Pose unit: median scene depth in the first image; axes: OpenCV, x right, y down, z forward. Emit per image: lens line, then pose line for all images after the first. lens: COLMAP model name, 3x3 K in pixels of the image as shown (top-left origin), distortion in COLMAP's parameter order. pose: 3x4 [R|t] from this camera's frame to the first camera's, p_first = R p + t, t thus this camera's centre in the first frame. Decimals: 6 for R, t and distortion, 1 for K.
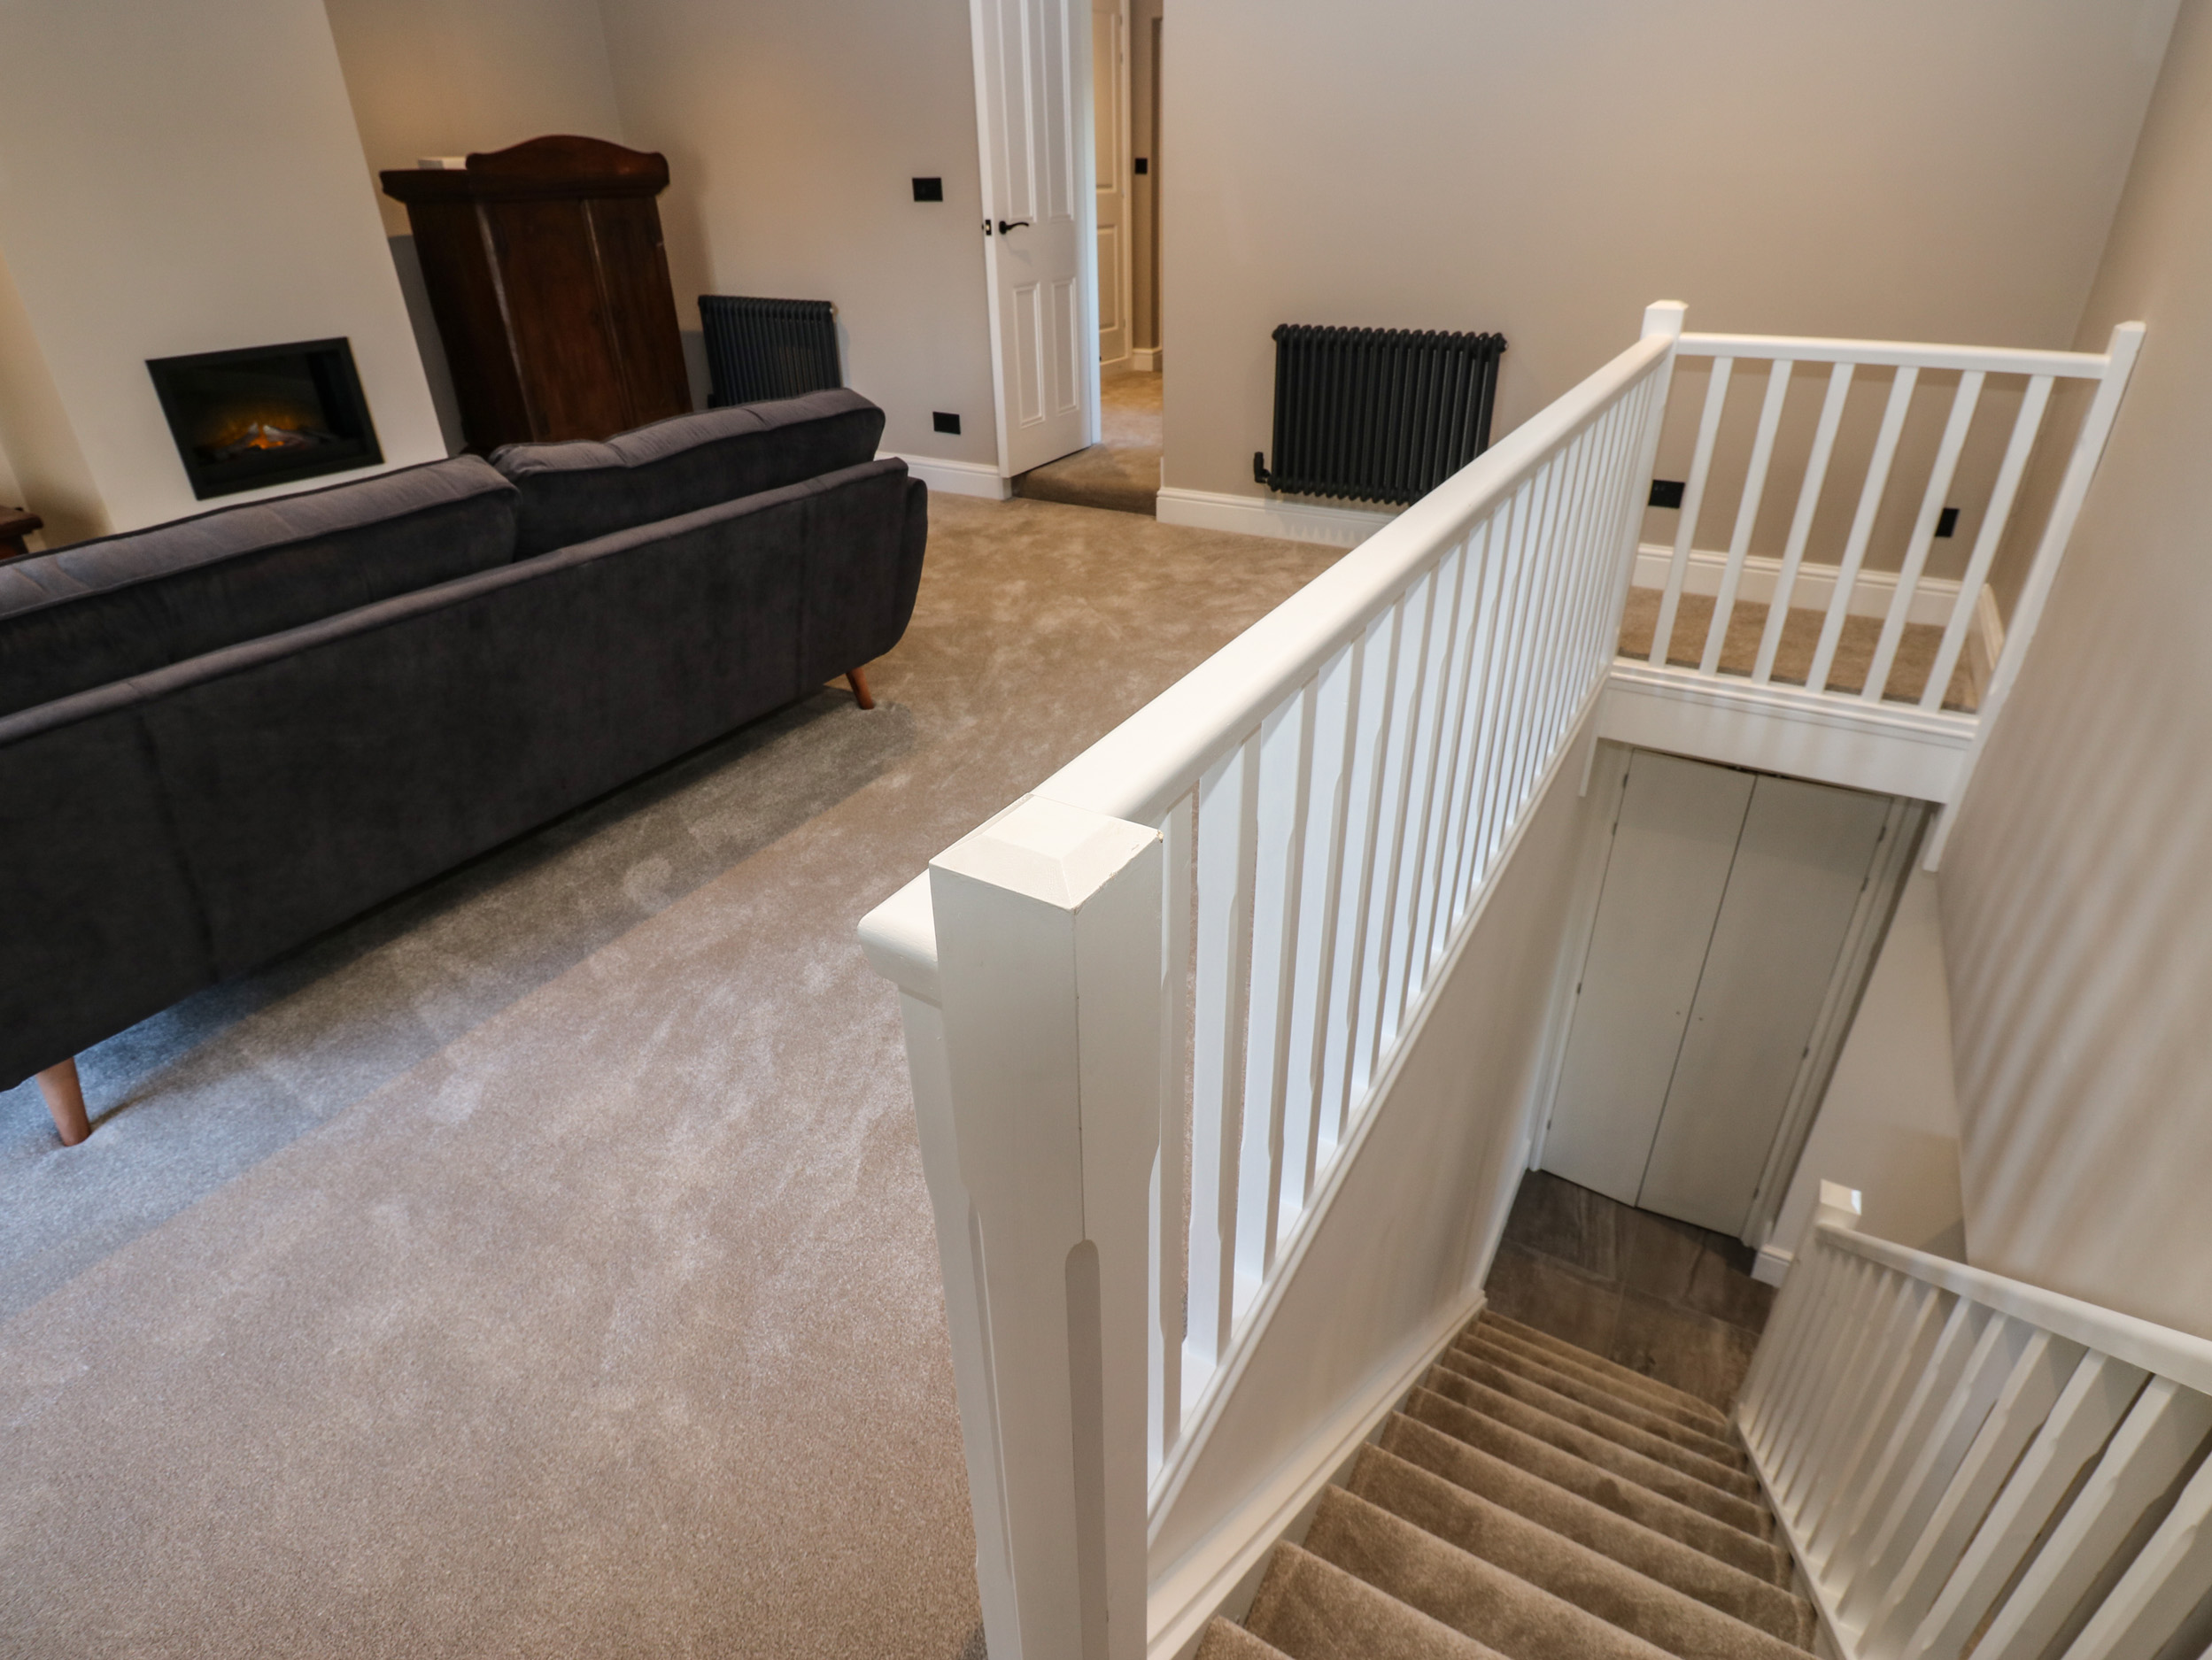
lens RADIAL K [[1032.4, 0, 1183.3], [0, 1032.4, 927.5], [0, 0, 1]] dist [-0.009205, -0.001747]
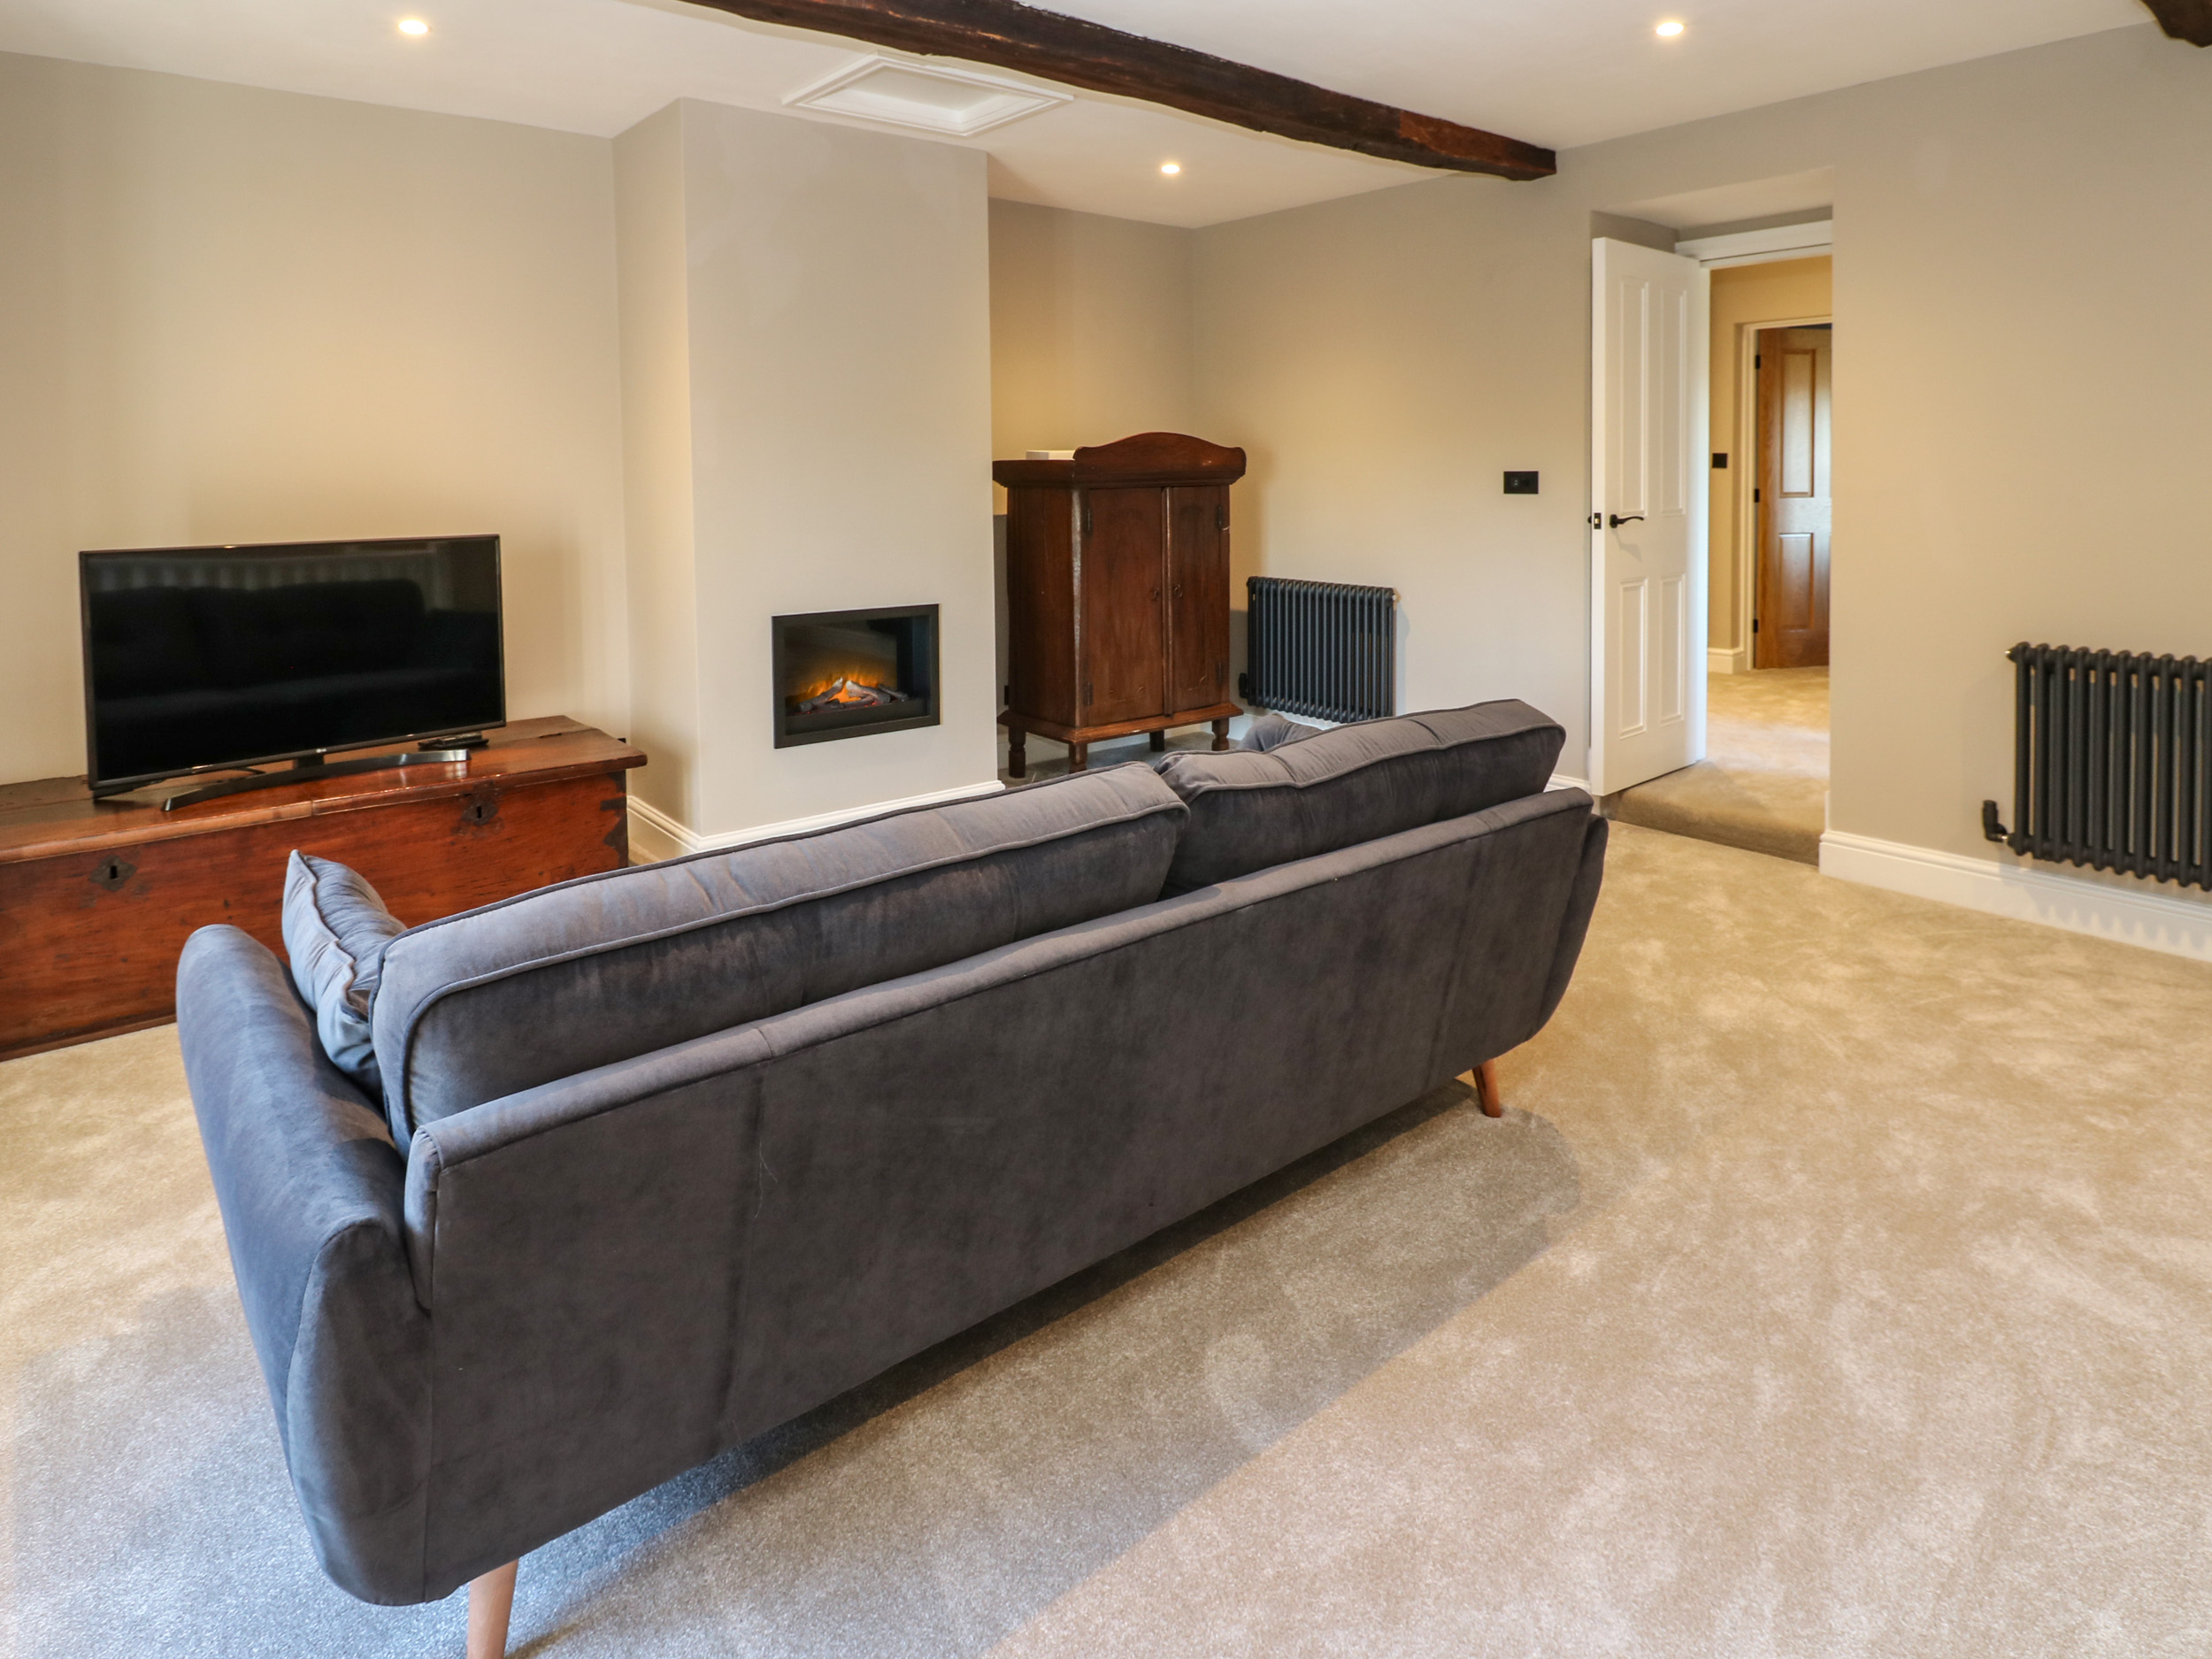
lens RADIAL K [[1200.3, 0, 1118.1], [0, 1200.3, 814.9], [0, 0, 1]] dist [-0.006070, -0.010082]
pose [[0.925368, 0.105195, -0.364181, -0.271782], [-0.223721, 0.927120, -0.300663, -0.101678], [0.306011, 0.359699, 0.881461, 0.134040]]
